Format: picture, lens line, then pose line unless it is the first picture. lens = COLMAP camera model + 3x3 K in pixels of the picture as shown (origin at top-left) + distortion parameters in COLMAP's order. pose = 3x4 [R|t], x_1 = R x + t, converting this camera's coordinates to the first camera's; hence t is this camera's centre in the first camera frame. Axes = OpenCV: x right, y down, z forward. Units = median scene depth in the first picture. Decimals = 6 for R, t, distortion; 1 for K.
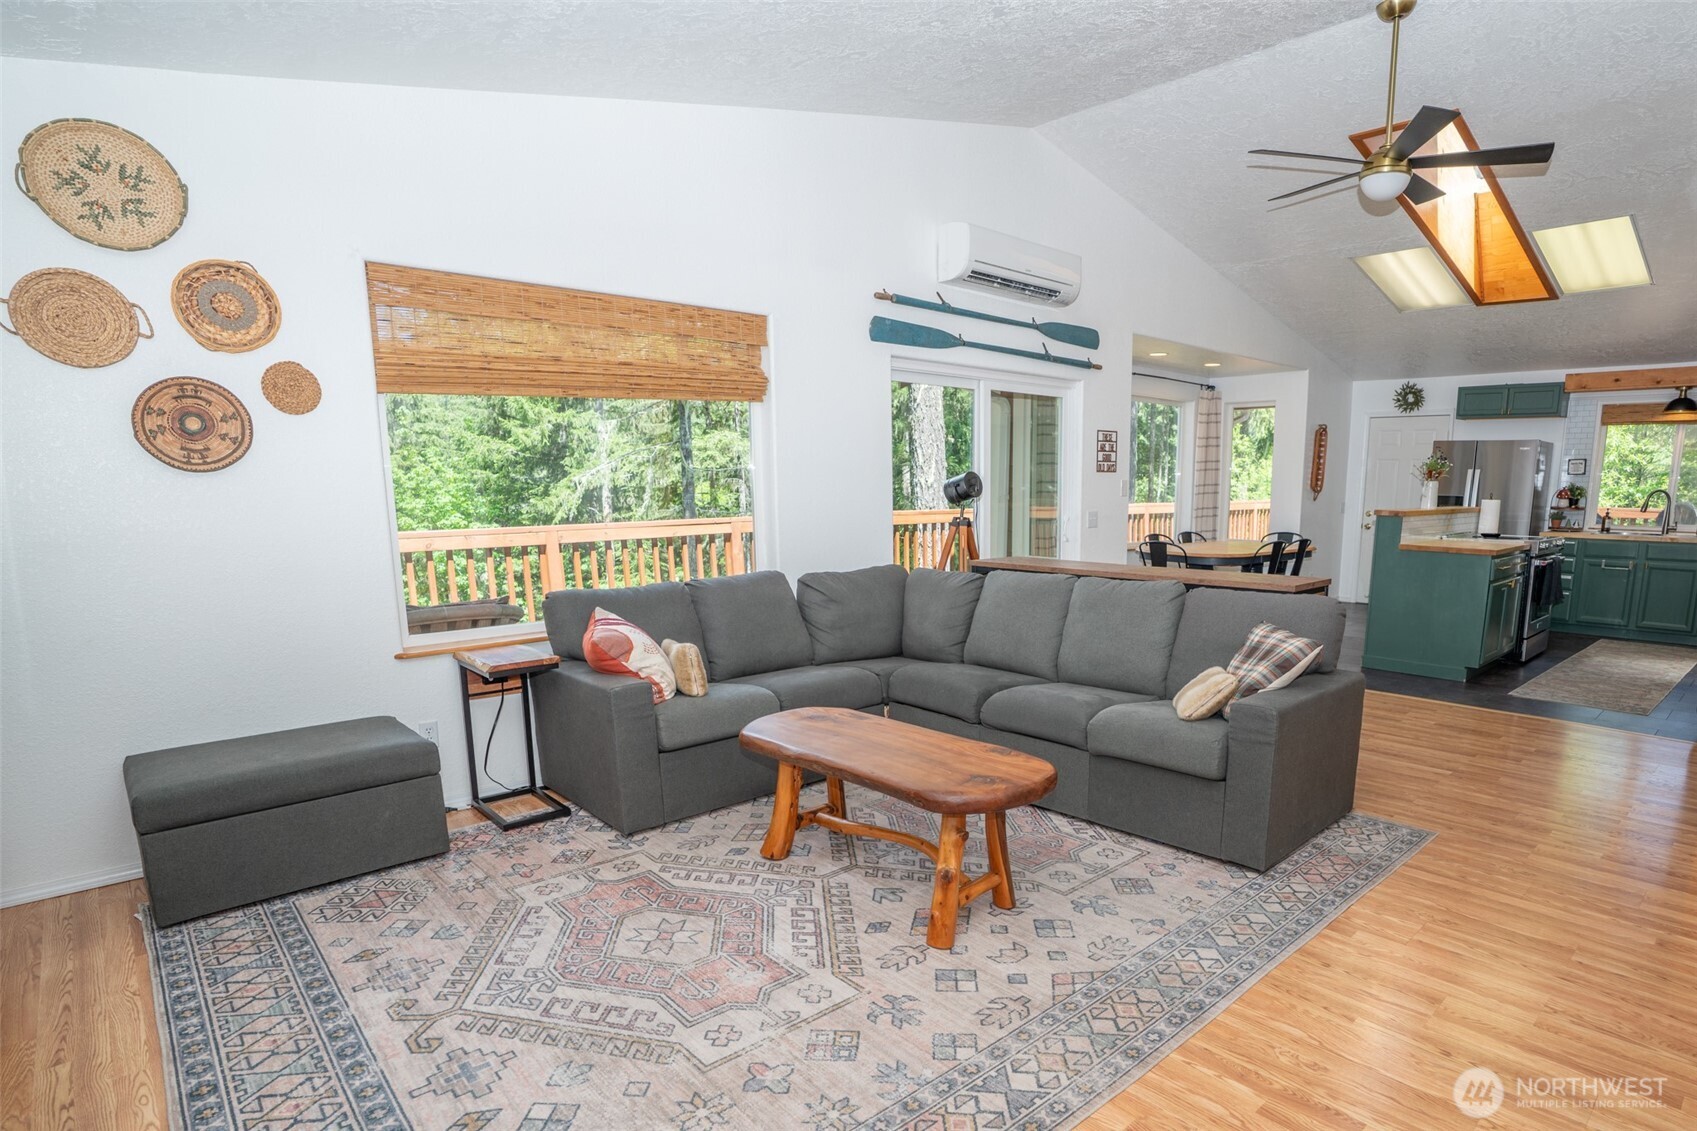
lens RADIAL K [[909.0, 0, 983.2], [0, 909.0, 653.9], [0, 0, 1]] dist [-0.070350, 0.026783]
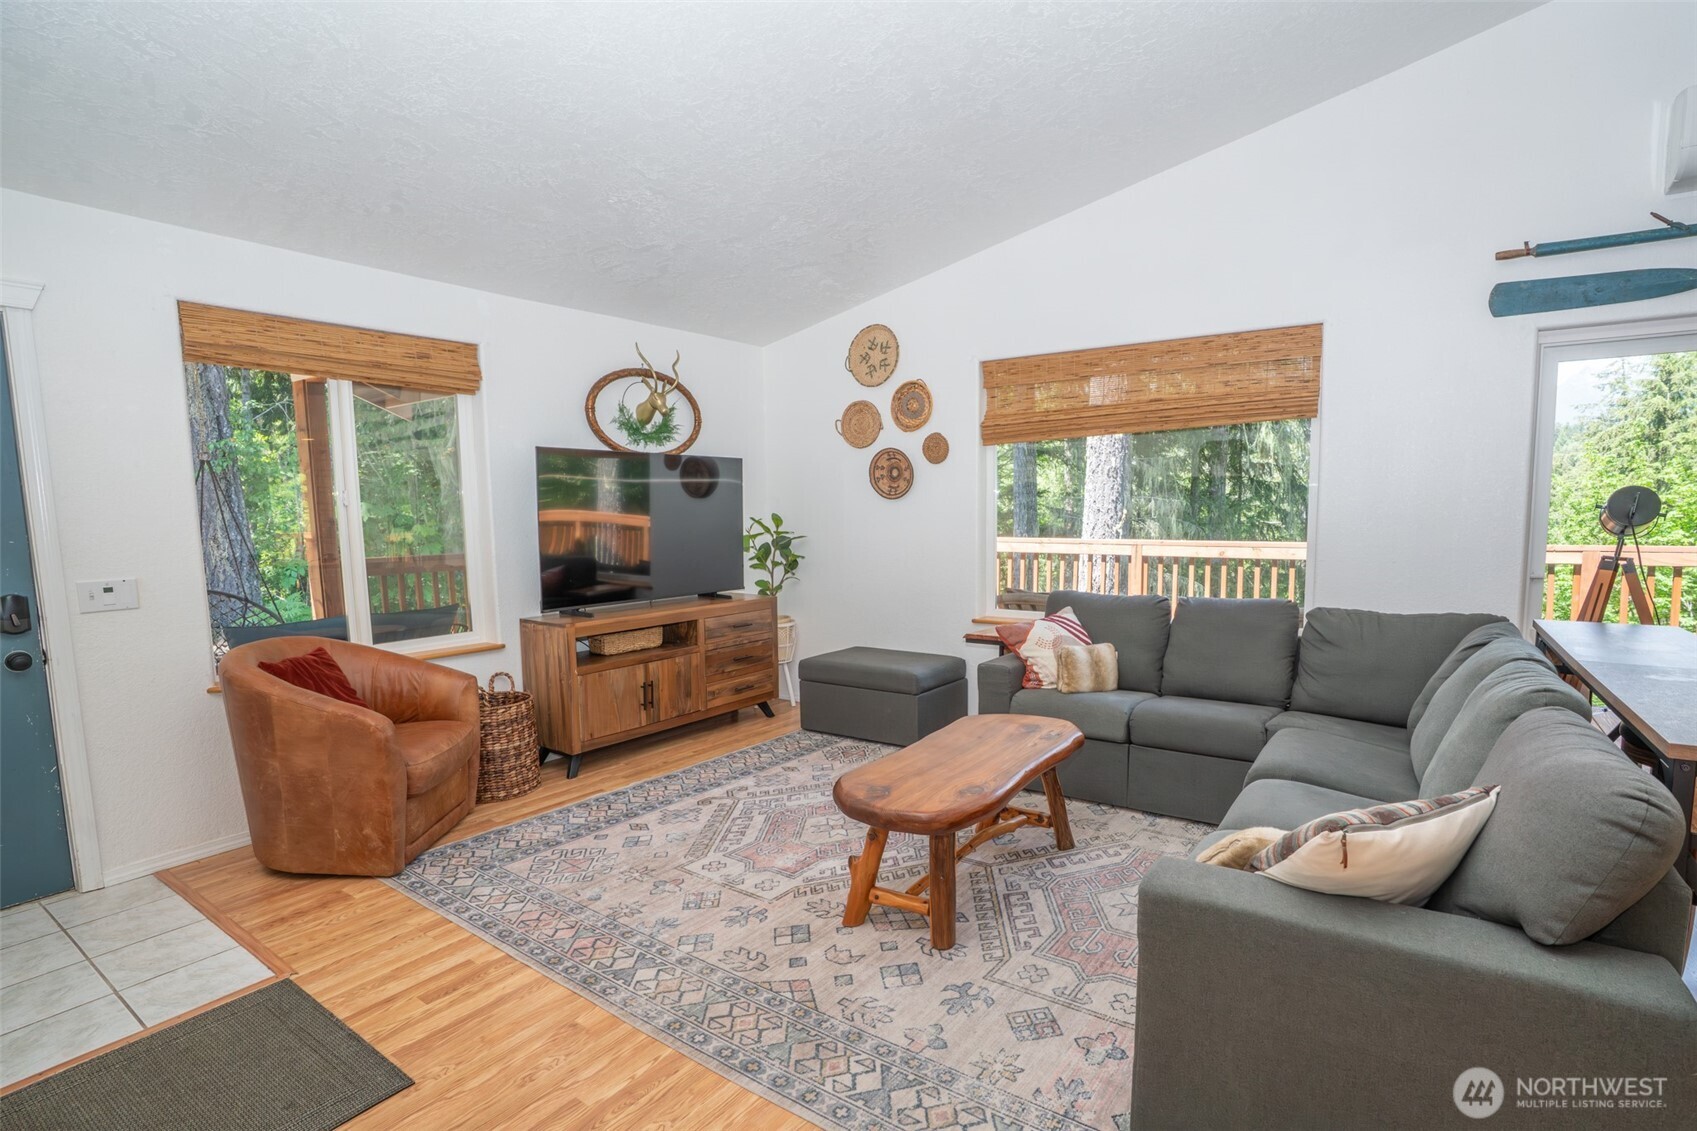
lens RADIAL K [[812.1, 0, 841.9], [0, 812.1, 590.7], [0, 0, 1]] dist [-0.062196, 0.022345]
pose [[0.150631, 0.098239, -0.983697, 0.810560], [-0.172130, 0.982457, 0.071758, -0.134186], [0.973489, 0.158514, 0.164898, 0.699455]]
